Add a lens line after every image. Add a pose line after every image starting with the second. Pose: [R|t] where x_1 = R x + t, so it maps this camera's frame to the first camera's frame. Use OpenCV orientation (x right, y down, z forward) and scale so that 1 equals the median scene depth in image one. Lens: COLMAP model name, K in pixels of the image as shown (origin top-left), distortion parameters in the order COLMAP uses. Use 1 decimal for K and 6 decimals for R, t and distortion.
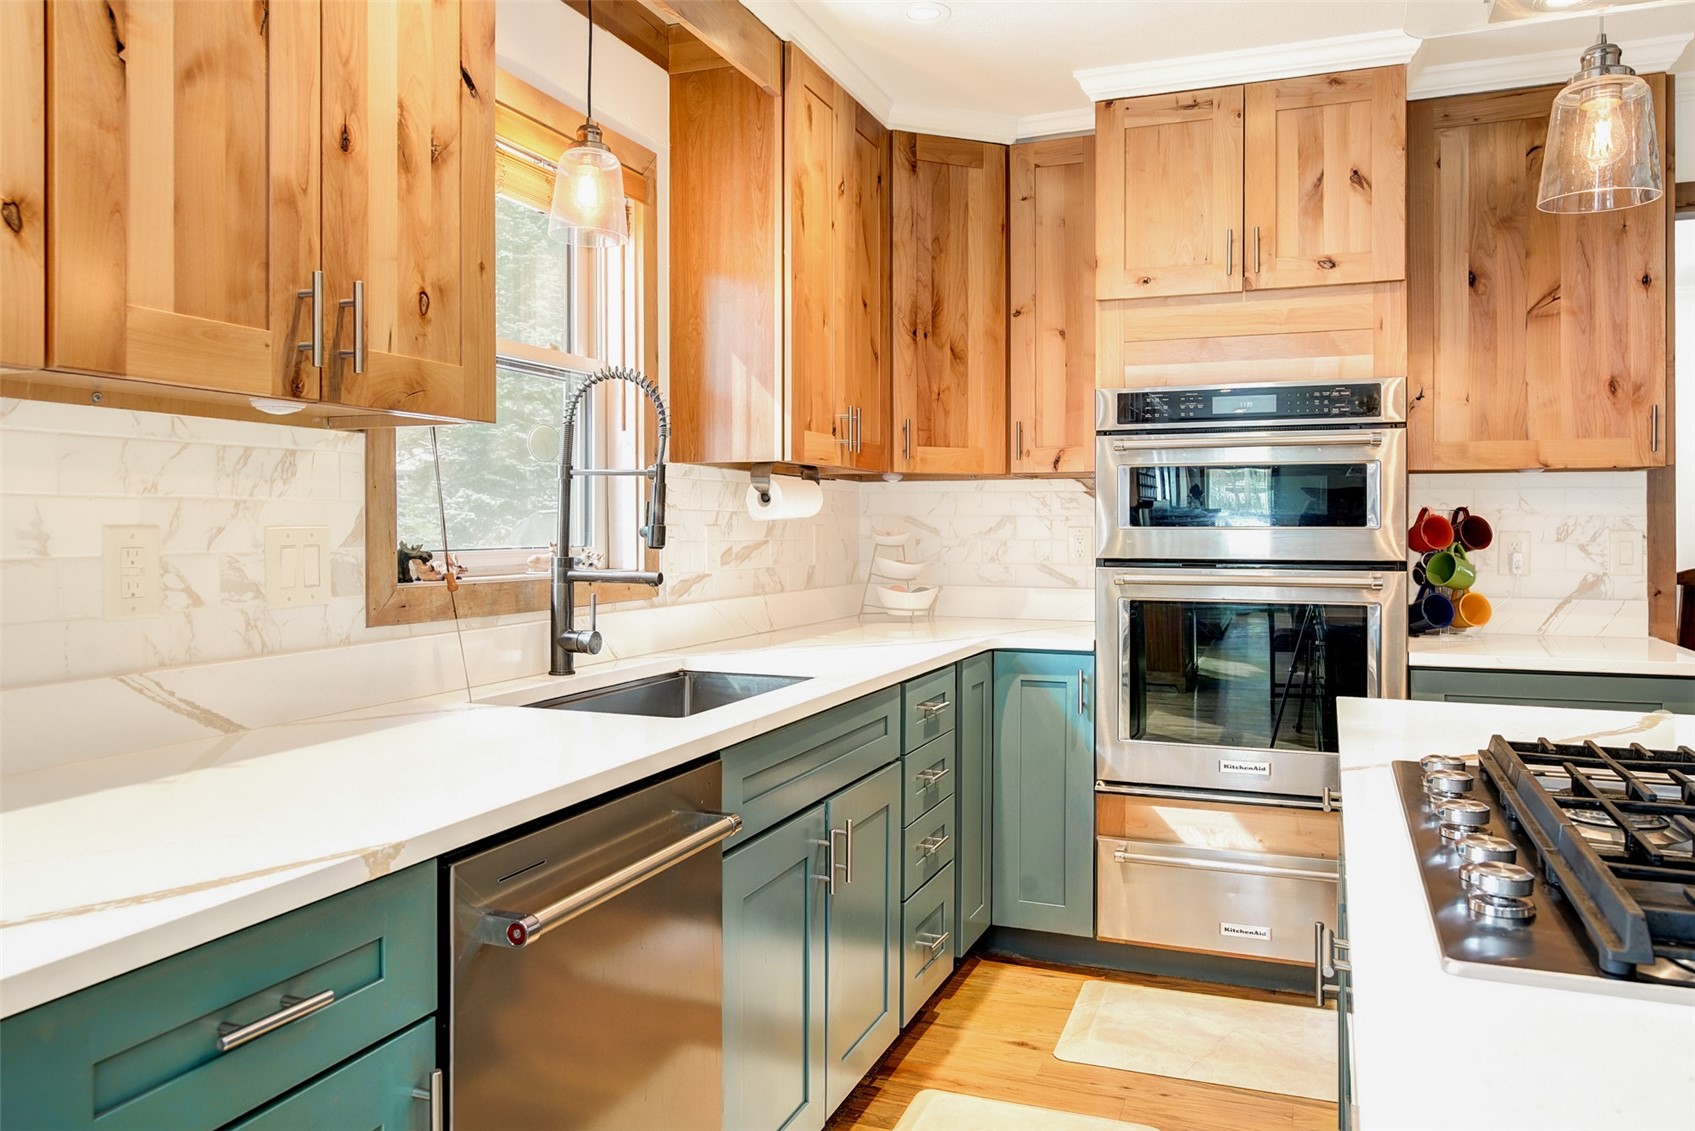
lens RADIAL K [[1219.8, 0, 844.1], [0, 1219.8, 519.2], [0, 0, 1]] dist [-0.013240, 0.014452]
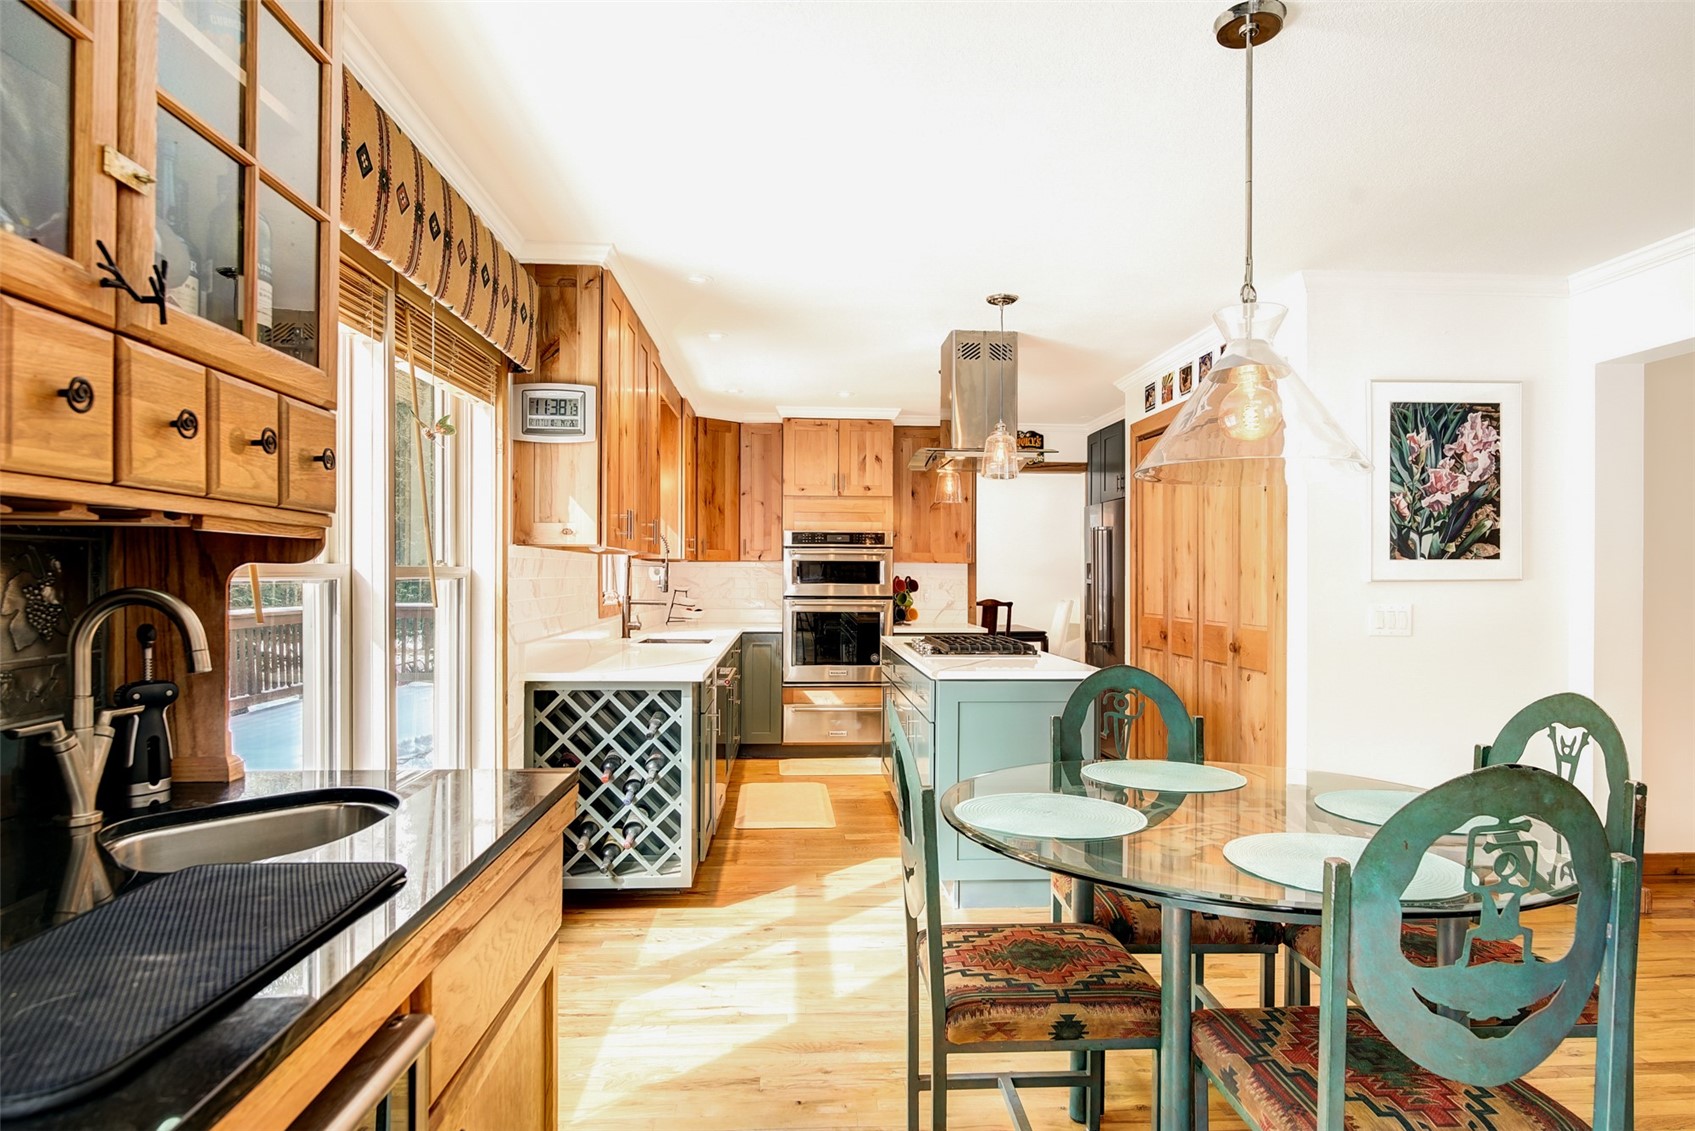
lens RADIAL K [[973.6, 0, 846.8], [0, 973.6, 570.8], [0, 0, 1]] dist [0.002302, -0.000670]
pose [[0.908210, 0.005222, 0.418481, -0.543149], [-0.005881, 0.999983, 0.000286, -0.022276], [-0.418472, -0.002721, 0.908225, -0.943446]]
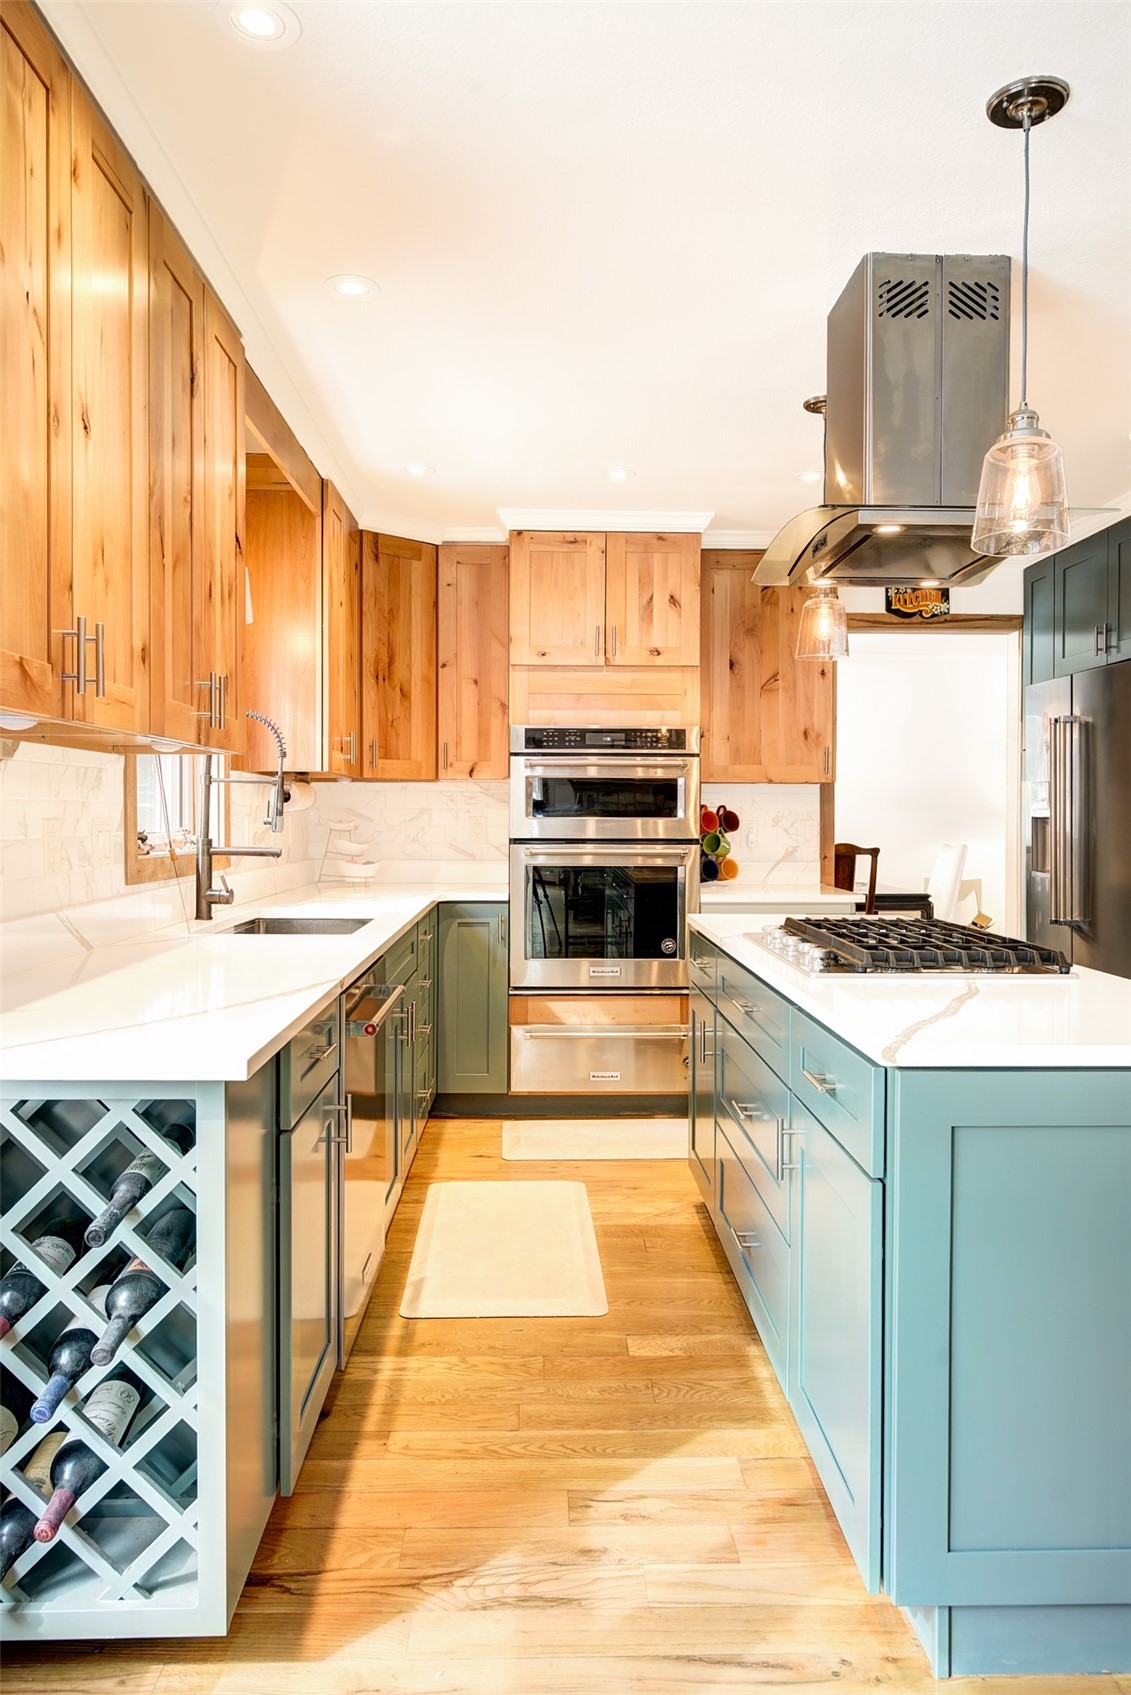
lens RADIAL K [[1164.5, 0, 570.1], [0, 1164.5, 816.8], [0, 0, 1]] dist [0.005223, -0.000718]
pose [[0.919822, 0.001401, 0.392333, -0.289058], [-0.004977, 0.999955, 0.008097, -0.006155], [-0.392304, -0.009401, 0.919788, -0.343389]]
